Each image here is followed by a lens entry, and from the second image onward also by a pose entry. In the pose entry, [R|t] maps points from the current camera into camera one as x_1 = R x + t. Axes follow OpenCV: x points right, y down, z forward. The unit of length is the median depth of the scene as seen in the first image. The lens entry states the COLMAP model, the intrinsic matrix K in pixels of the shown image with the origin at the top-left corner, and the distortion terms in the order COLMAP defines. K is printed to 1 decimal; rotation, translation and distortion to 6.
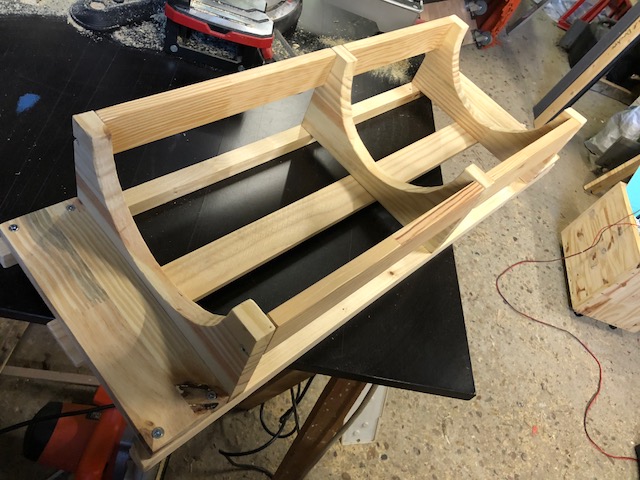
lens RADIAL K [[520.2, 0, 320.0], [0, 520.2, 240.0], [0, 0, 1]] dist [-0.003562, -0.003934]
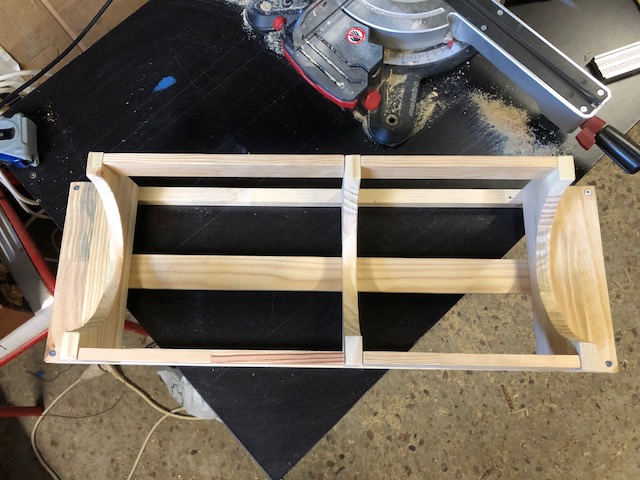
lens RADIAL K [[517.5, 0, 320.0], [0, 517.5, 240.0], [0, 0, 1]] dist [-0.003544, -0.016374]
pose [[0.671736, 0.566667, -0.477137, 0.477020], [-0.403893, 0.820095, 0.405358, -0.532902], [0.621000, -0.079581, 0.779760, 0.146975]]
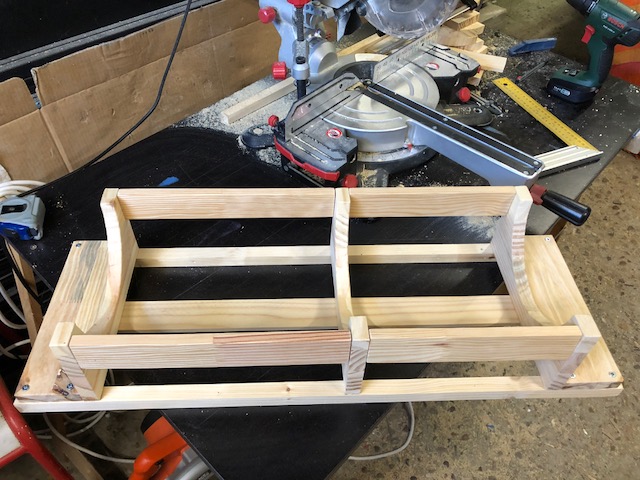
lens RADIAL K [[517.5, 0, 320.0], [0, 517.5, 240.0], [0, 0, 1]] dist [-0.003544, -0.016374]
pose [[0.731385, 0.251536, -0.633881, 0.647525], [-0.387092, 0.918369, -0.082208, -0.129705], [0.561458, 0.305496, 0.769049, 0.107259]]
